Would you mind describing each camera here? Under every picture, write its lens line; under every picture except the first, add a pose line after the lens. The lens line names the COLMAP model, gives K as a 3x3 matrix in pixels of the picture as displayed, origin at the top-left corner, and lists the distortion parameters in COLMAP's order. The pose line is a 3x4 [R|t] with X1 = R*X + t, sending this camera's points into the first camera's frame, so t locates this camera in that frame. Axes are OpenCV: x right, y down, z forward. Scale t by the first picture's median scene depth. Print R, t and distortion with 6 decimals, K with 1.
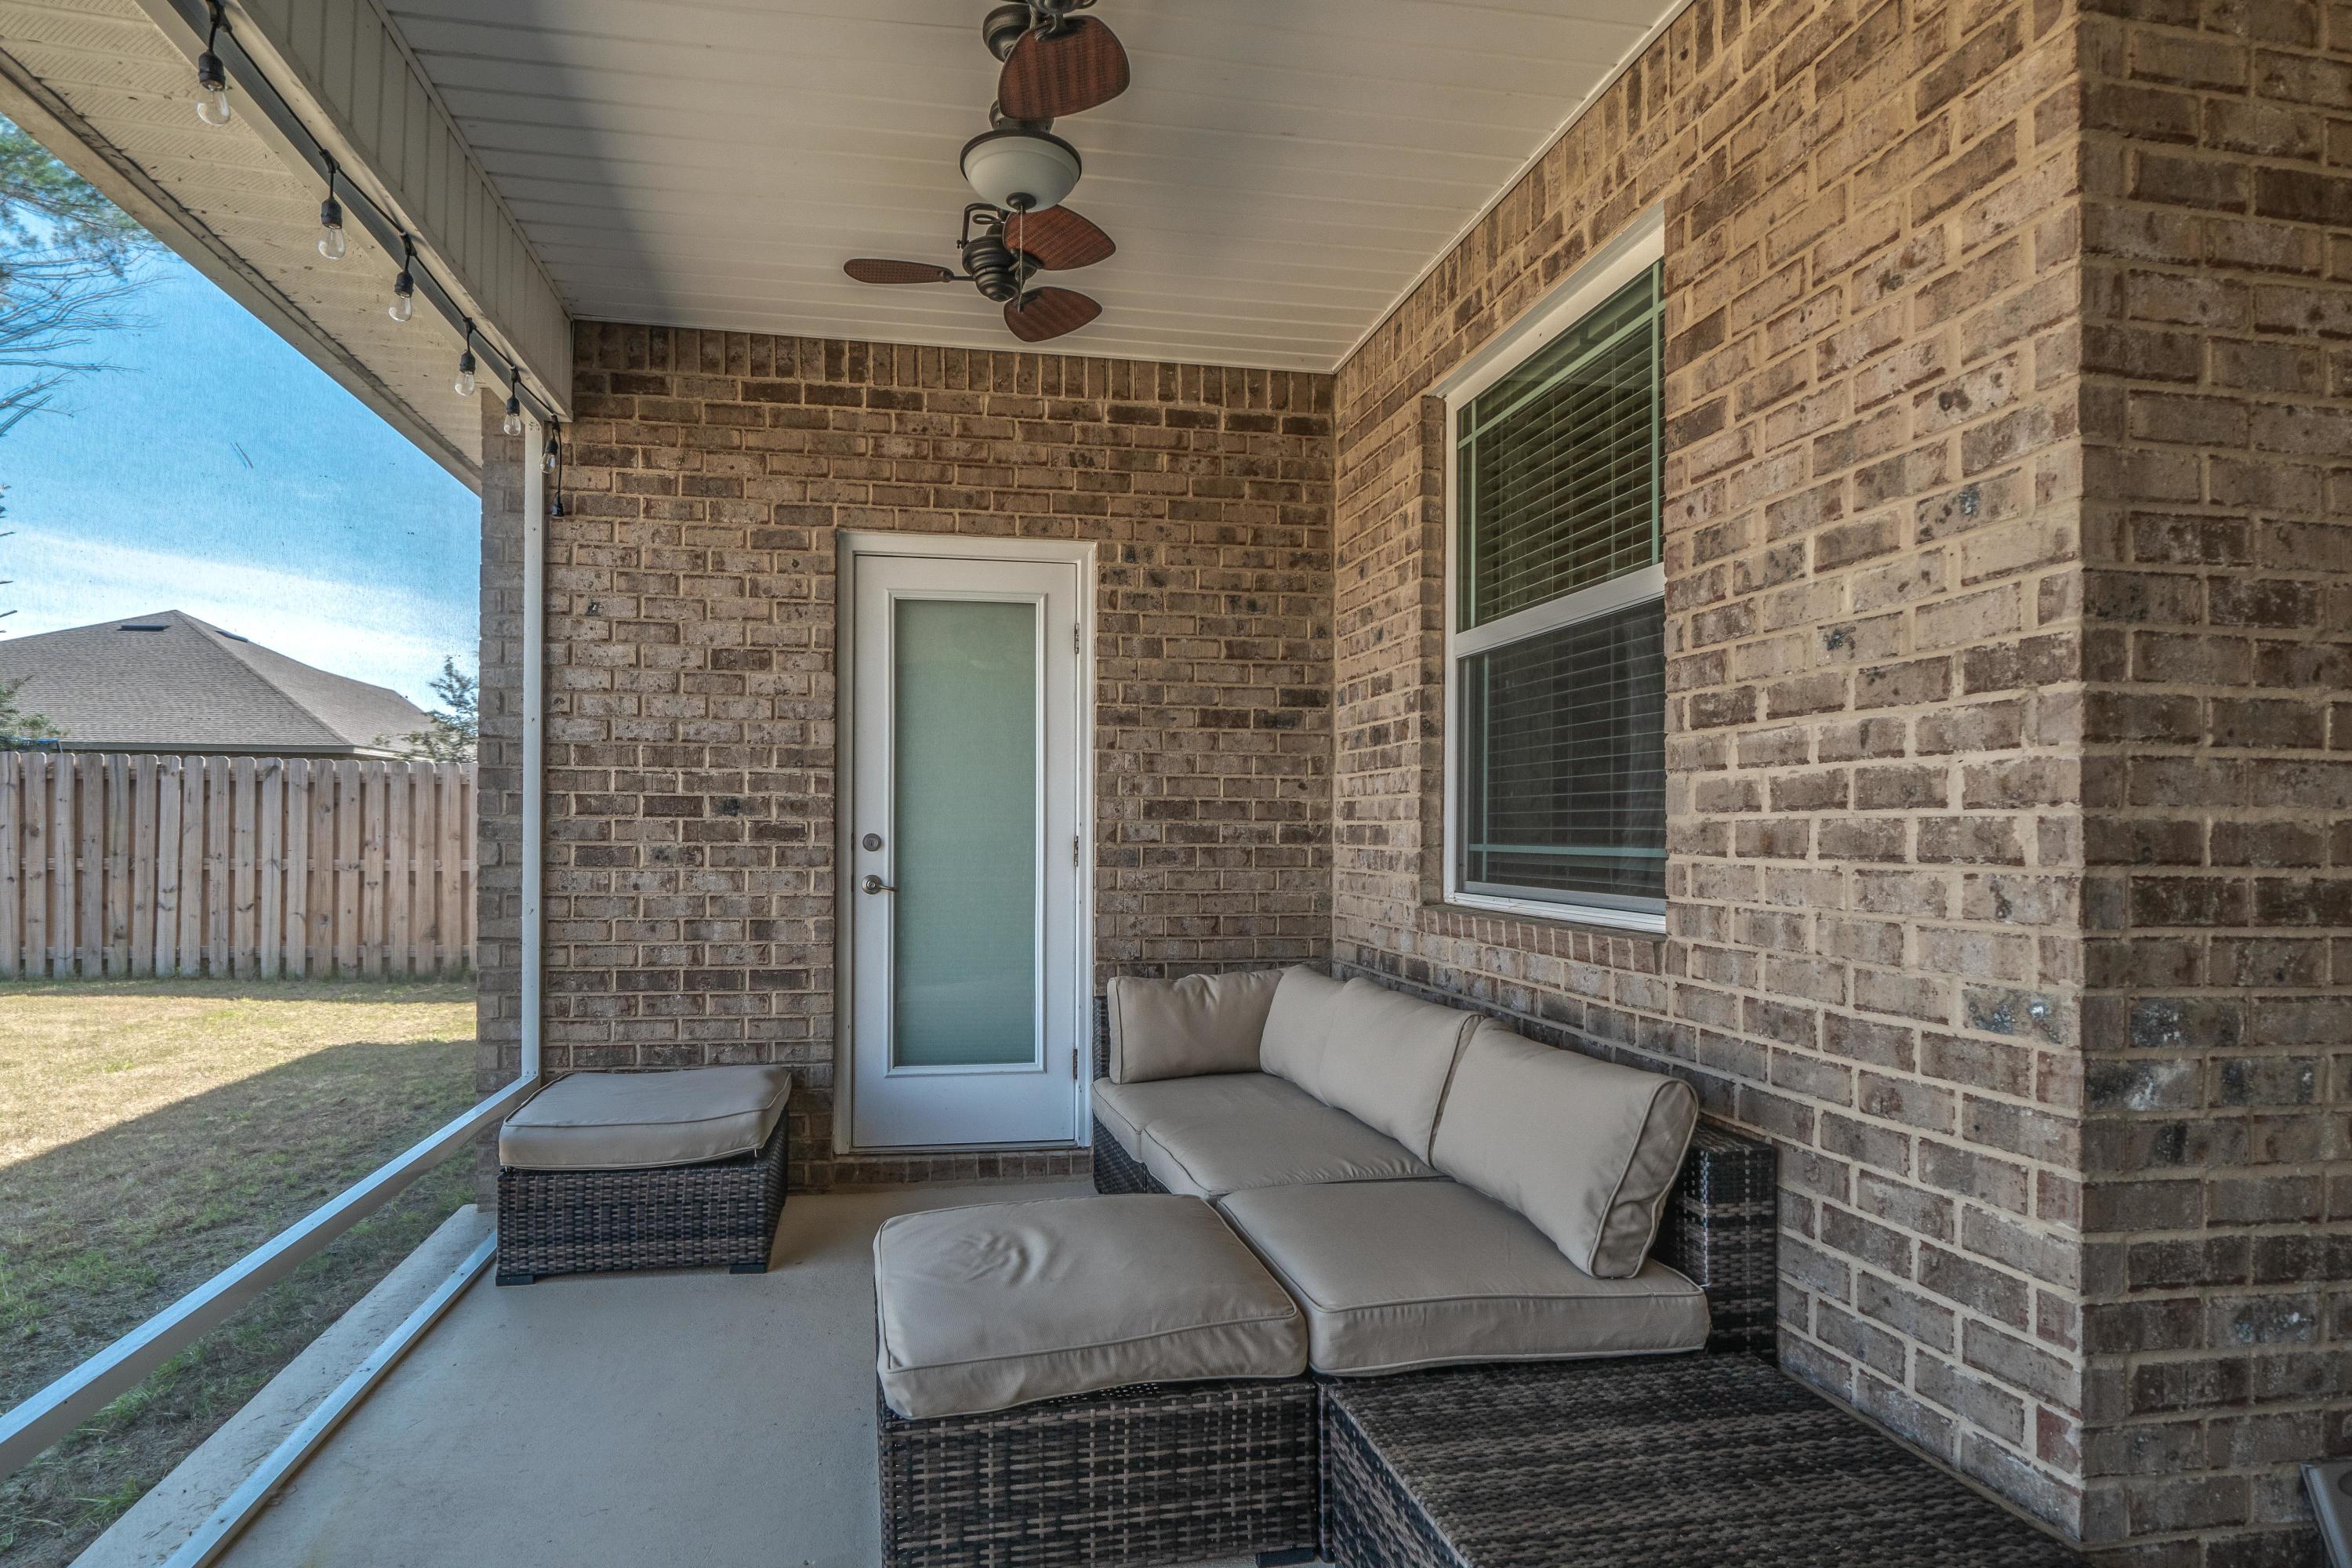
lens RADIAL K [[1292.2, 0, 1147.0], [0, 1292.2, 840.6], [0, 0, 1]] dist [-0.003330, -0.002276]
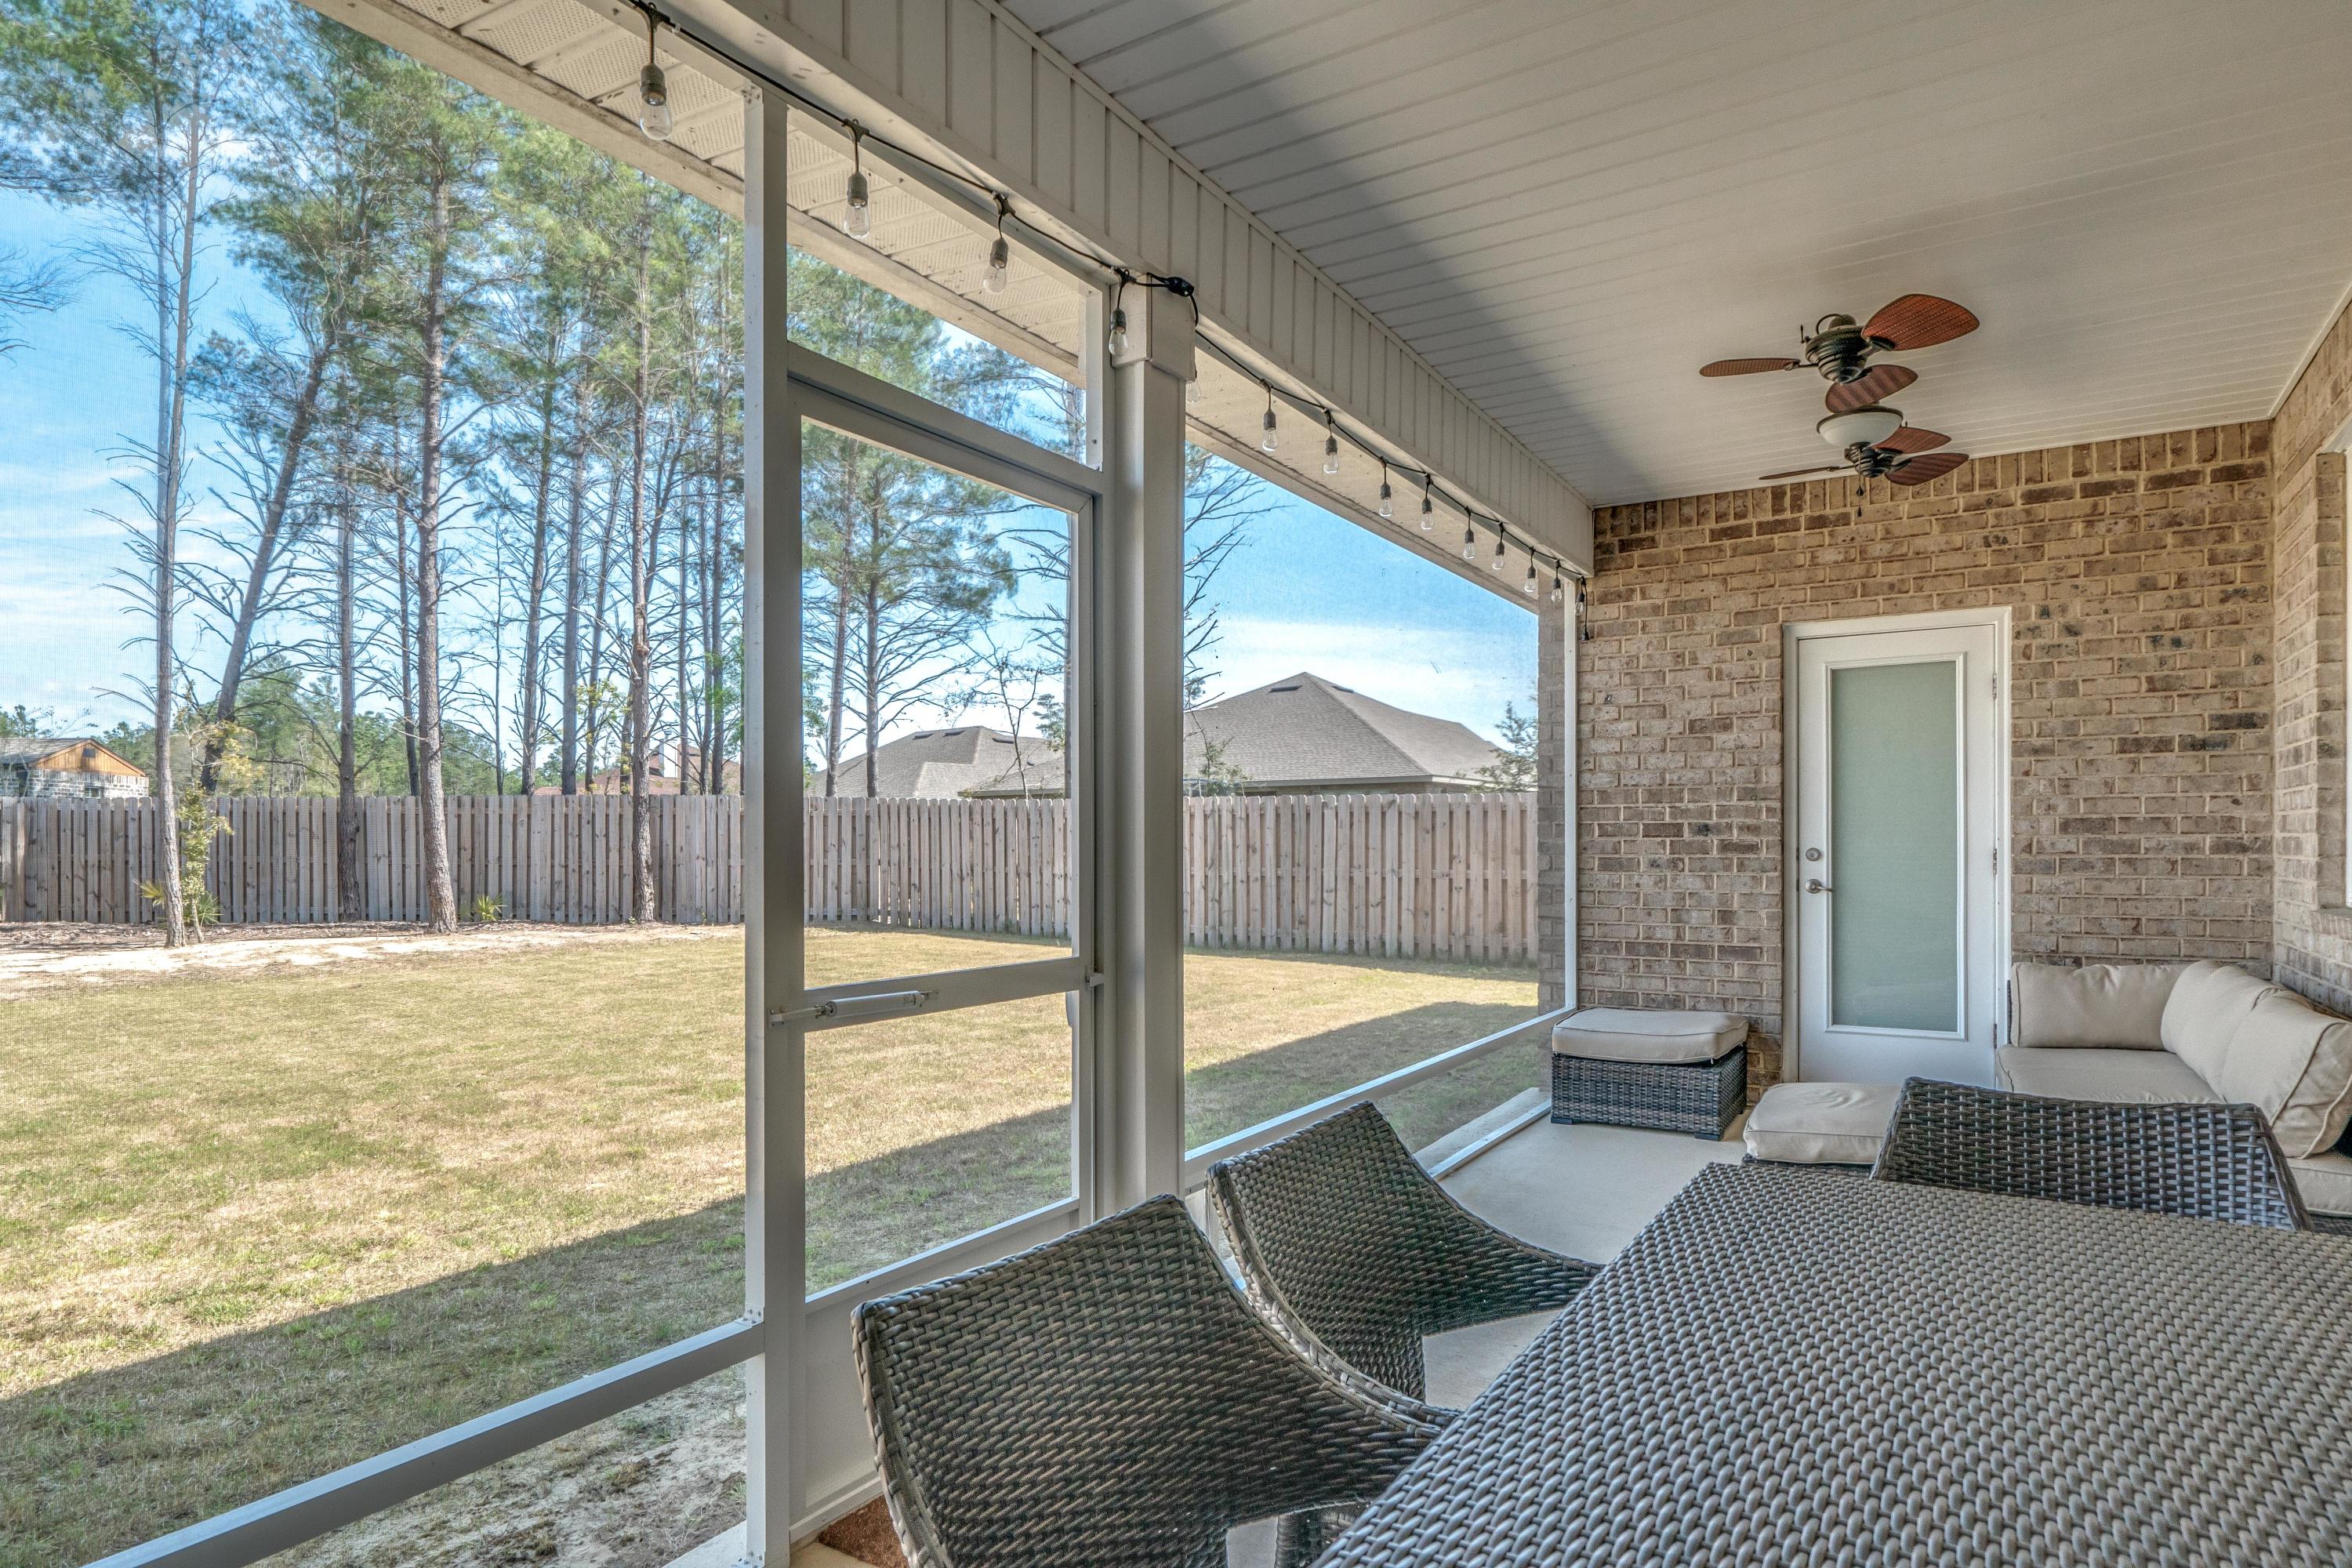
lens RADIAL K [[1292.2, 0, 1147.0], [0, 1292.2, 840.6], [0, 0, 1]] dist [-0.003330, -0.002276]
pose [[0.720331, -0.010954, -0.693545, 0.214223], [0.003260, 0.999918, -0.012406, 0.001309], [0.693623, 0.006675, 0.720307, -0.431919]]
